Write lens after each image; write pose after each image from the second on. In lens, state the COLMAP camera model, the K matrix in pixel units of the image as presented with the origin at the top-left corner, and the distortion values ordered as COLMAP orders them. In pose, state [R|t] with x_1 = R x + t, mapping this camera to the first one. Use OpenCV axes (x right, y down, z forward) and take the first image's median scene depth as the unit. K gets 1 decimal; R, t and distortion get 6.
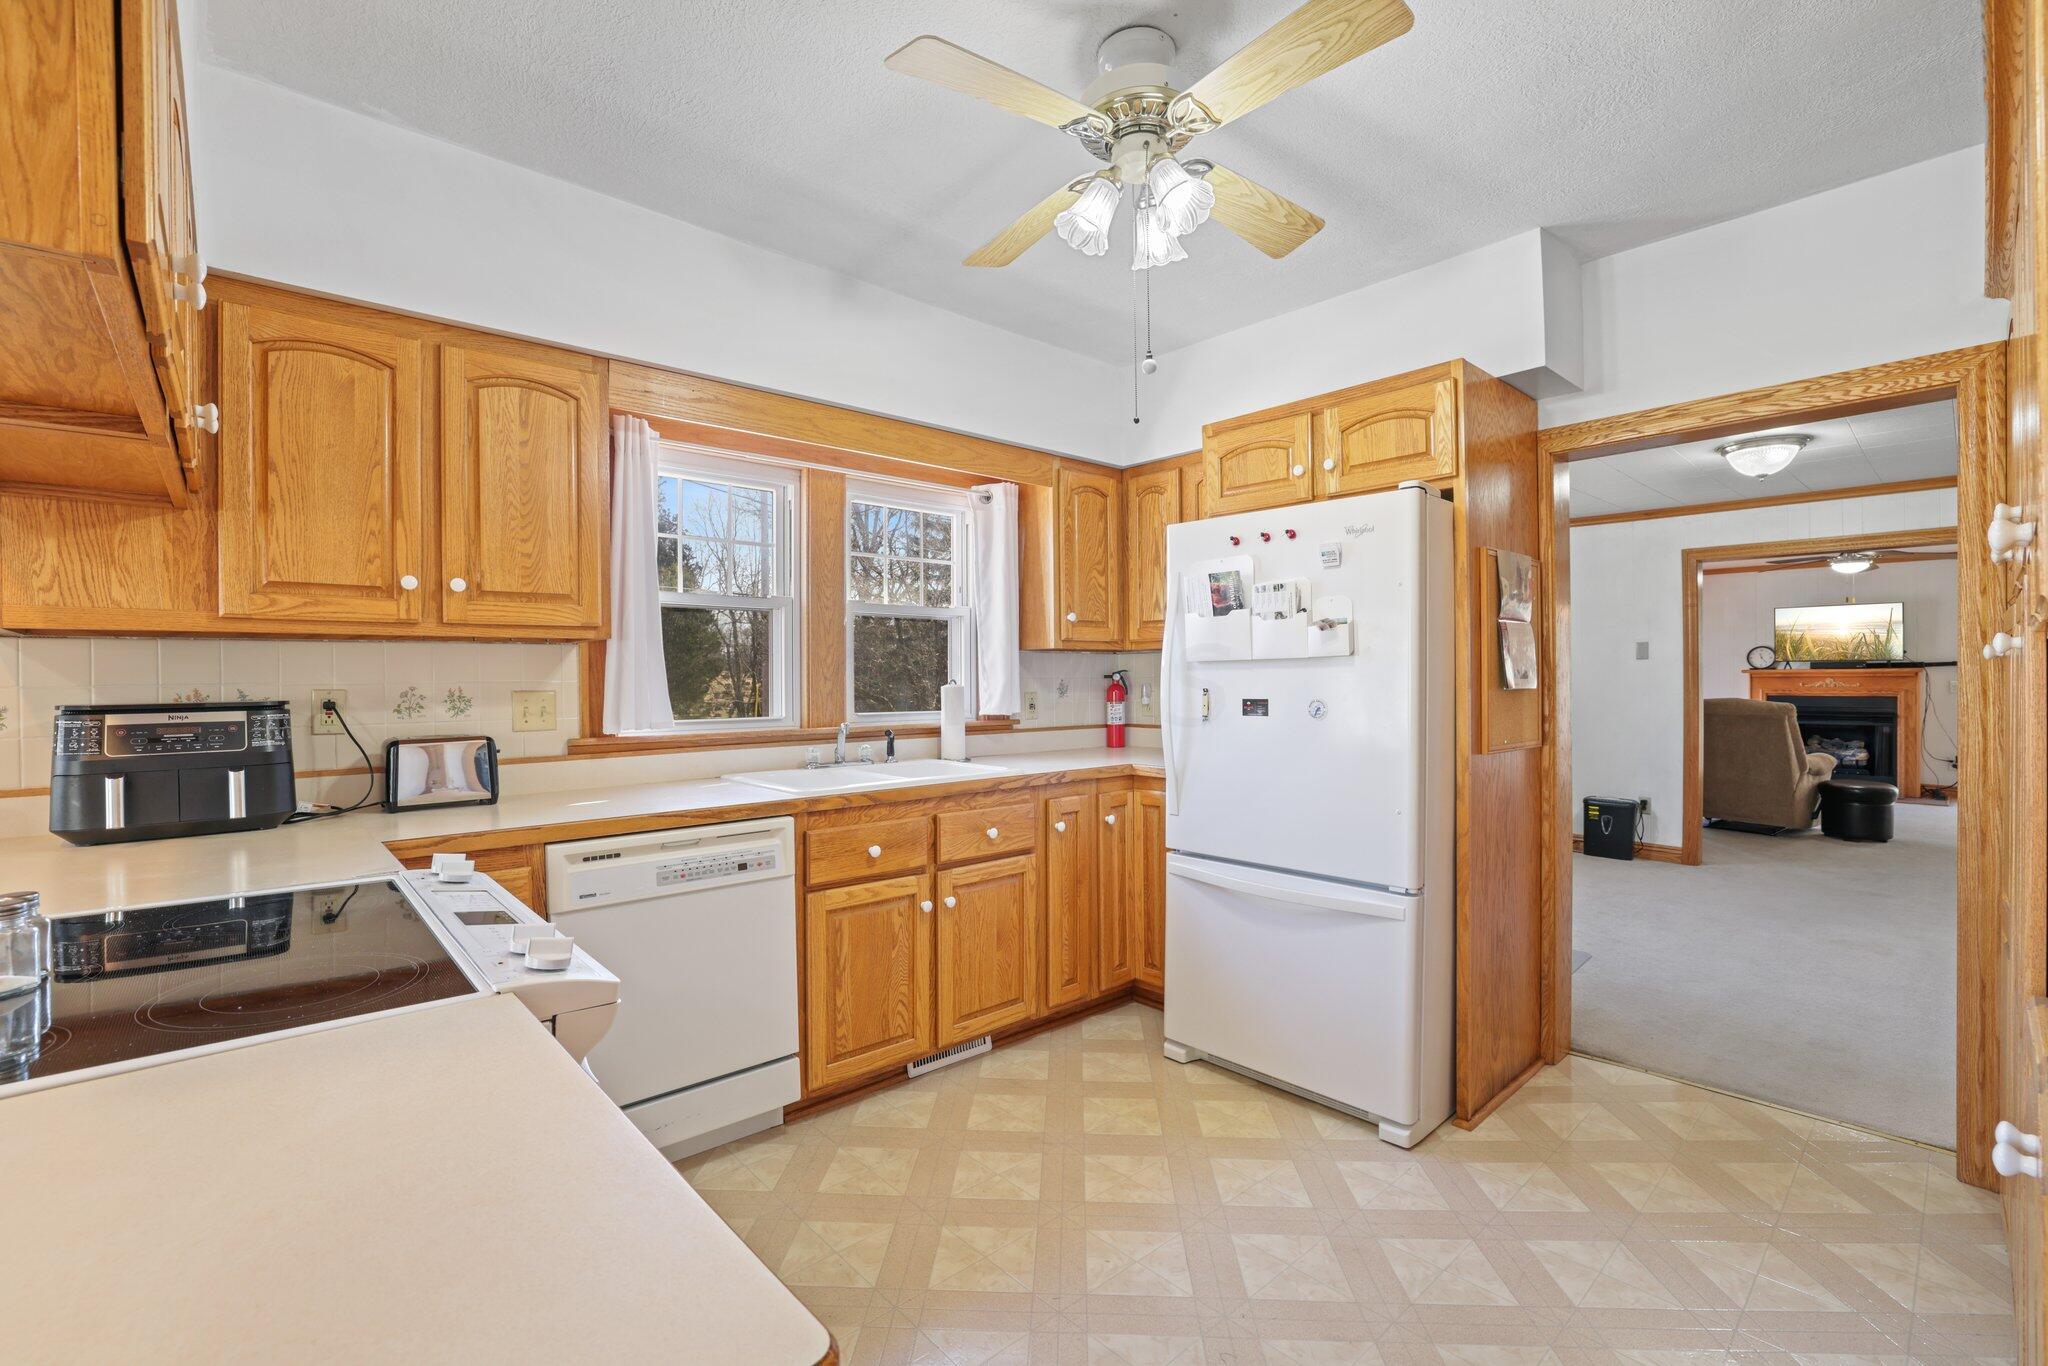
lens RADIAL K [[905.6, 0, 1027.5], [0, 905.6, 679.0], [0, 0, 1]] dist [-0.002364, 0.000077]
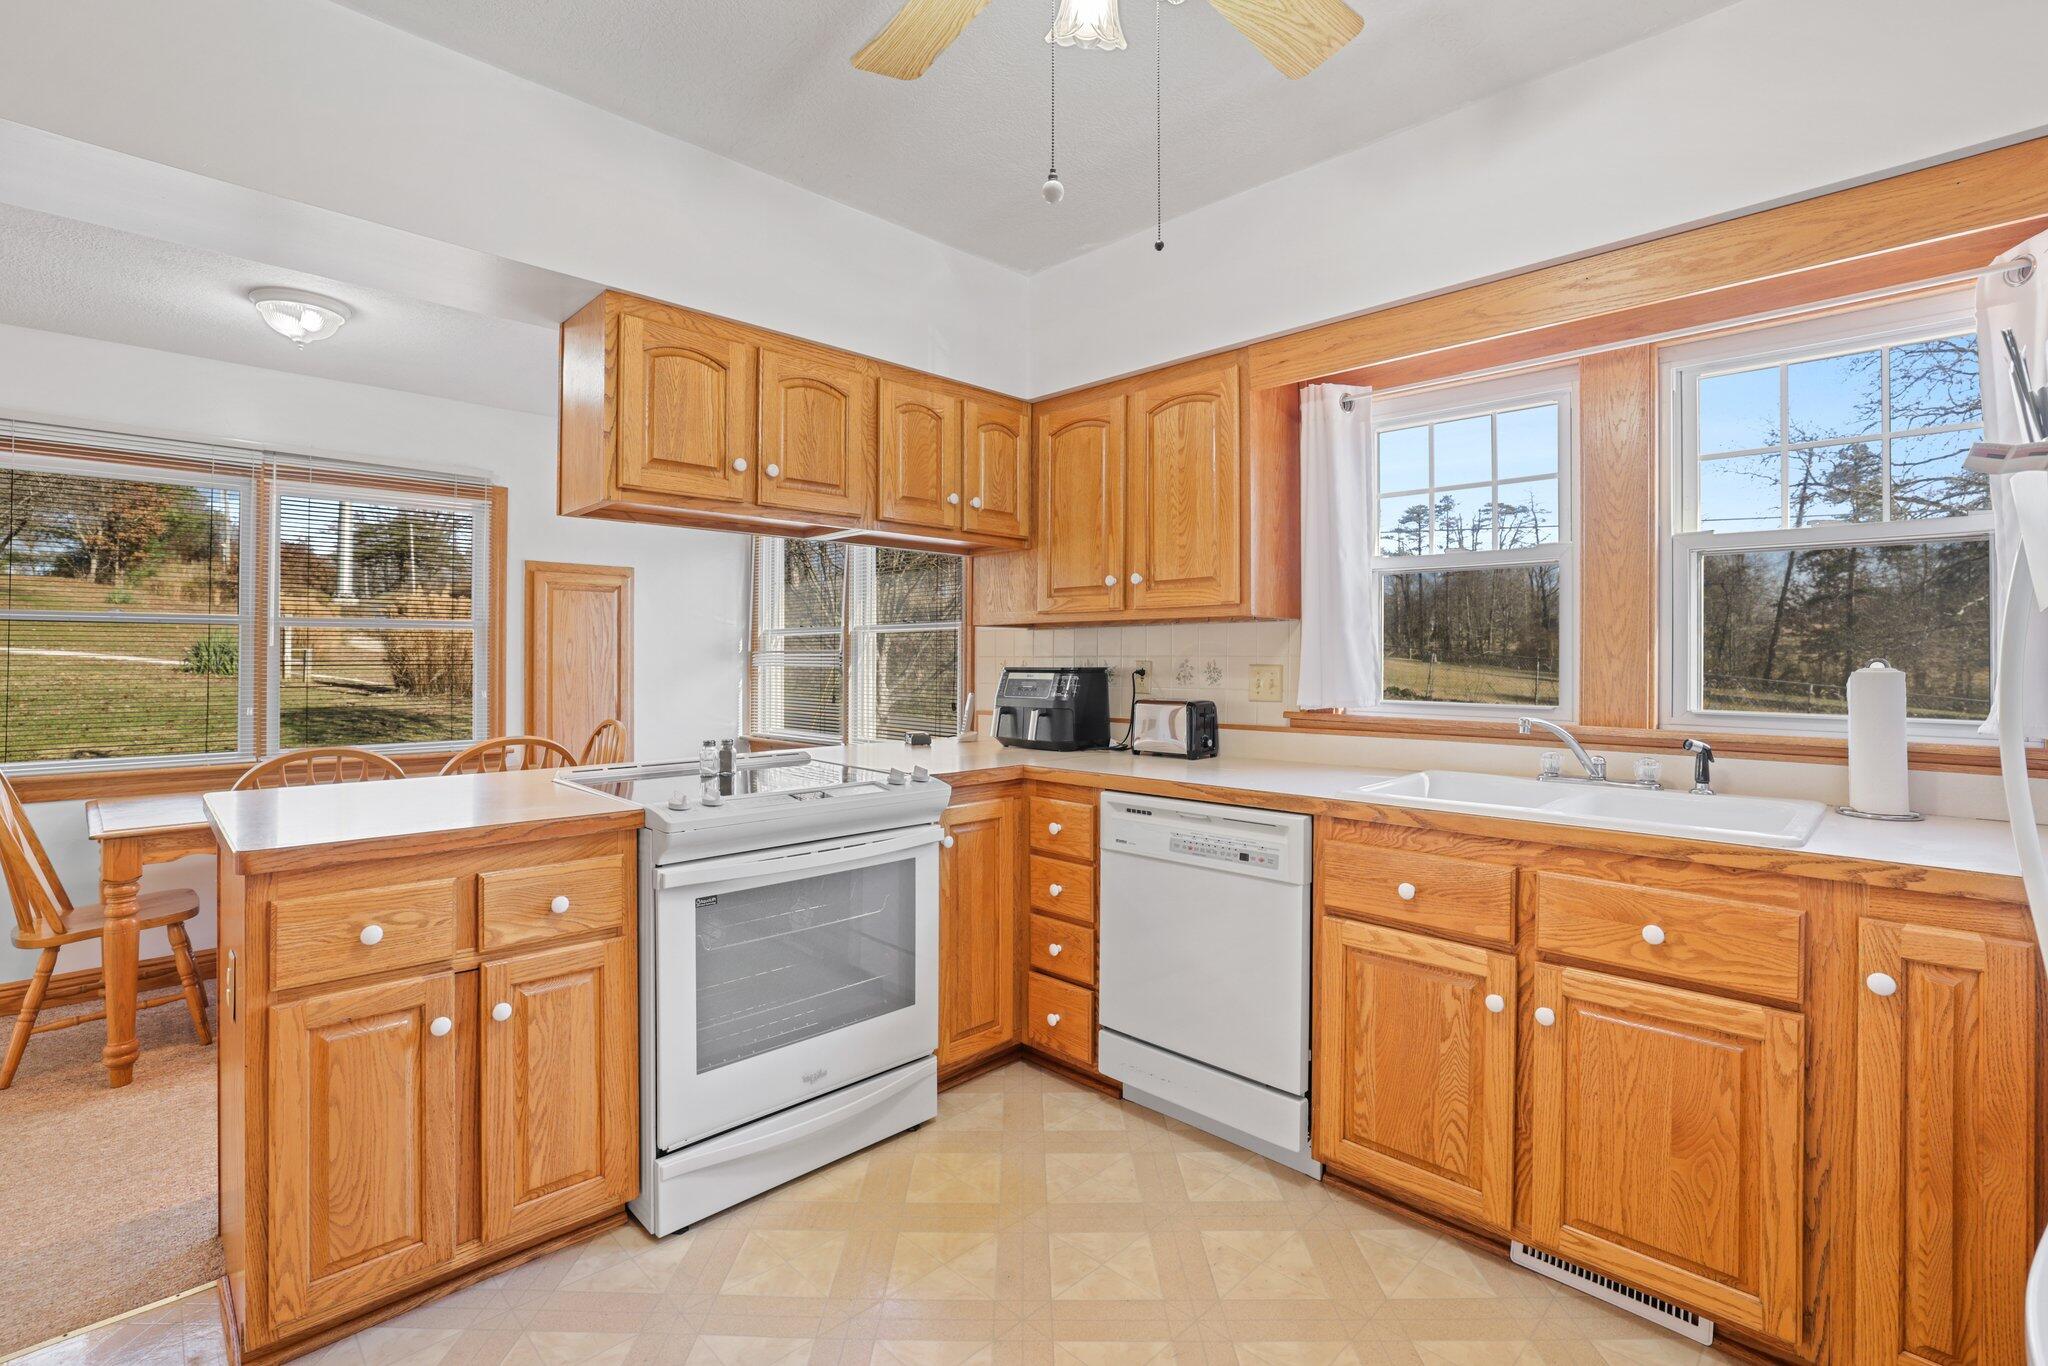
lens RADIAL K [[954.5, 0, 1025.2], [0, 954.5, 652.1], [0, 0, 1]] dist [-0.000355, 0.000534]
pose [[0.061514, 0.000332, -0.998106, 0.595348], [-0.006254, 0.999980, -0.000053, -0.000509], [0.998087, 0.006246, 0.061515, 0.660147]]
